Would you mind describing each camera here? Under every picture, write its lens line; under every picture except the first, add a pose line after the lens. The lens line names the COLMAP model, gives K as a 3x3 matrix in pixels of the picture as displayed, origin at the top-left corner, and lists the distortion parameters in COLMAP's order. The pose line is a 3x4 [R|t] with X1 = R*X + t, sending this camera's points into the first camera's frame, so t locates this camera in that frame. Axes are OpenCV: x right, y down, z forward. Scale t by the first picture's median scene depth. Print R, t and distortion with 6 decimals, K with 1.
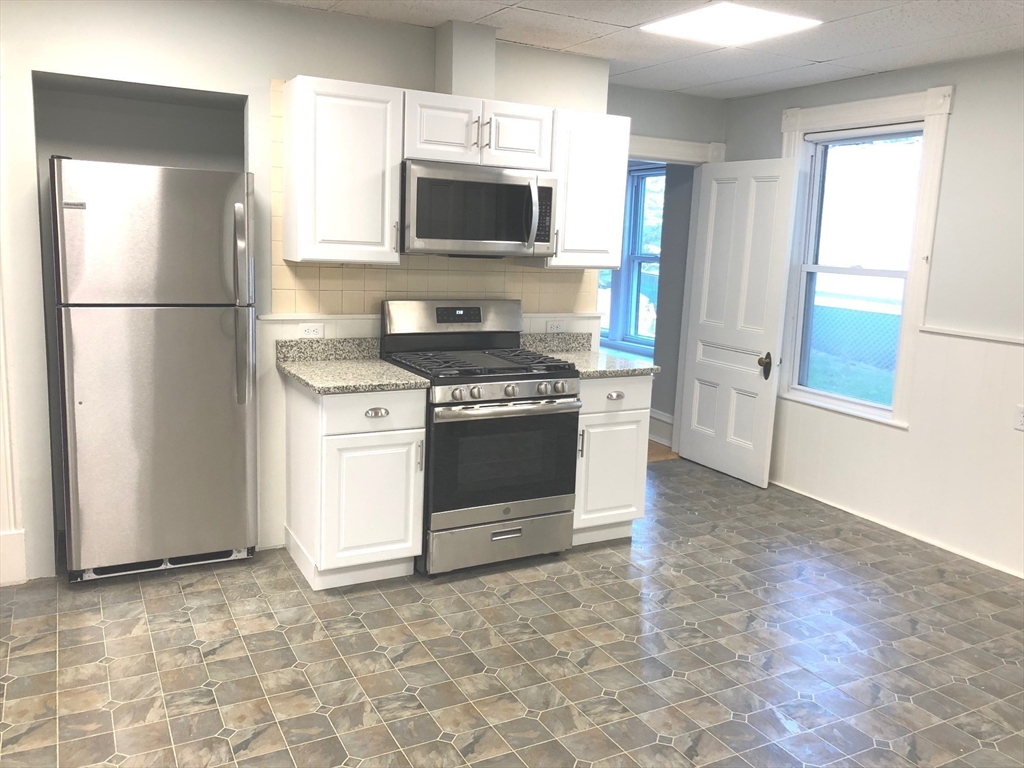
lens RADIAL K [[826.3, 0, 507.9], [0, 826.3, 370.2], [0, 0, 1]] dist [0.048159, -0.049081]
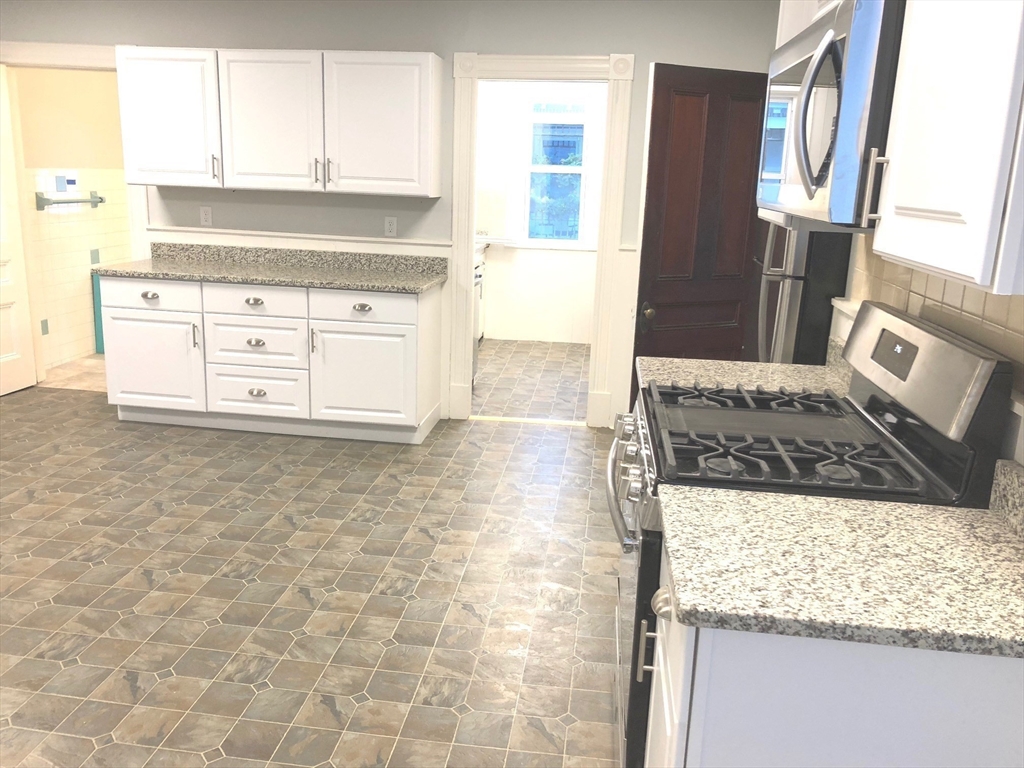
lens RADIAL K [[832.0, 0, 501.6], [0, 832.0, 356.1], [0, 0, 1]] dist [0.112479, -0.199632]
pose [[-0.578810, 0.122704, -0.806178, 0.499221], [-0.173280, 0.947530, 0.268629, -0.172012], [0.796839, 0.295180, -0.527178, 1.200801]]
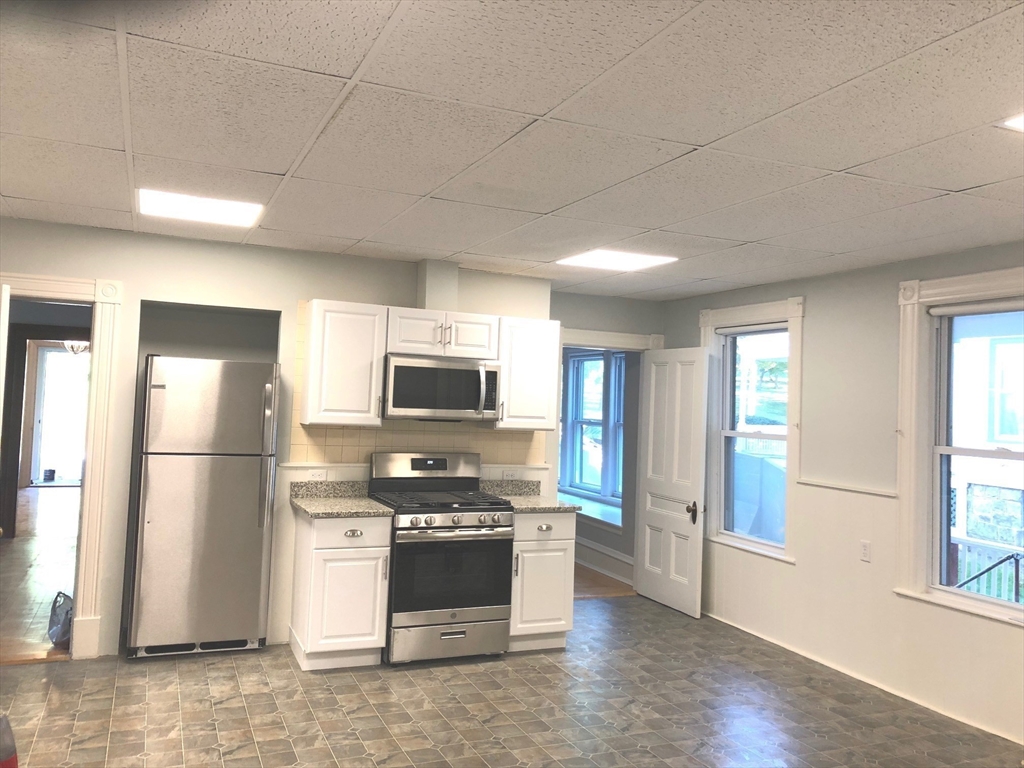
lens RADIAL K [[815.0, 0, 498.2], [0, 815.0, 373.2], [0, 0, 1]] dist [0.025140, -0.001479]
pose [[0.996005, -0.002158, -0.089277, 0.187581], [-0.015786, 0.979709, -0.199800, 0.053844], [0.087897, 0.200411, 0.975761, -0.329402]]
